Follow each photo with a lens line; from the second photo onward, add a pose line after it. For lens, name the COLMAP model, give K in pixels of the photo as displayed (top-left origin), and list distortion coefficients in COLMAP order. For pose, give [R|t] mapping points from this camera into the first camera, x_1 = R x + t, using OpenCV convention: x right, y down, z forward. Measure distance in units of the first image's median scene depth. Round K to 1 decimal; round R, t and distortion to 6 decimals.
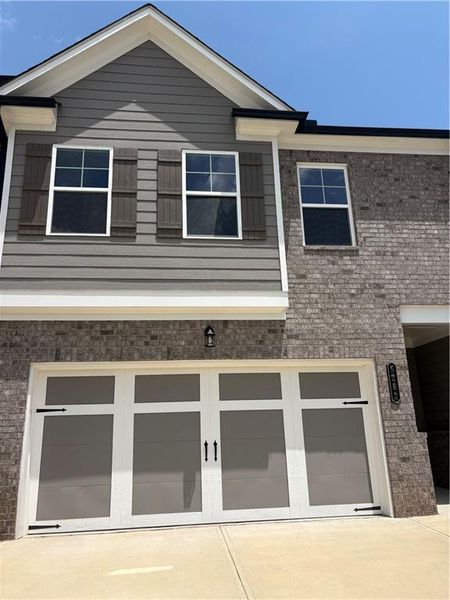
lens RADIAL K [[448.3, 0, 227.6], [0, 448.3, 310.4], [0, 0, 1]] dist [0.023436, -0.005941]
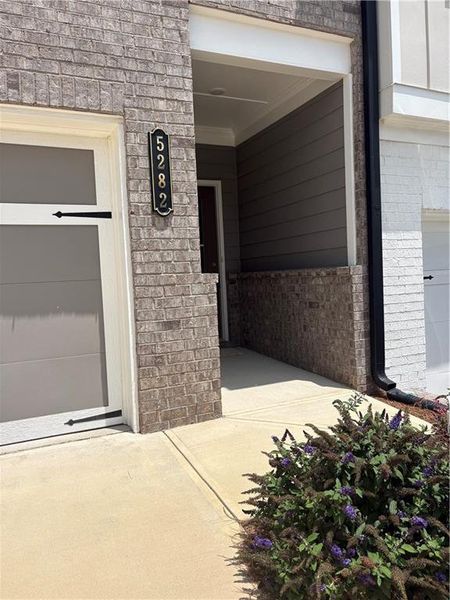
lens RADIAL K [[448.3, 0, 227.6], [0, 448.3, 310.4], [0, 0, 1]] dist [0.023436, -0.005941]
pose [[0.956372, -0.034494, 0.290109, 0.296155], [-0.063370, 0.944871, 0.321252, 0.142468], [-0.285197, -0.325621, 0.901462, 0.509452]]
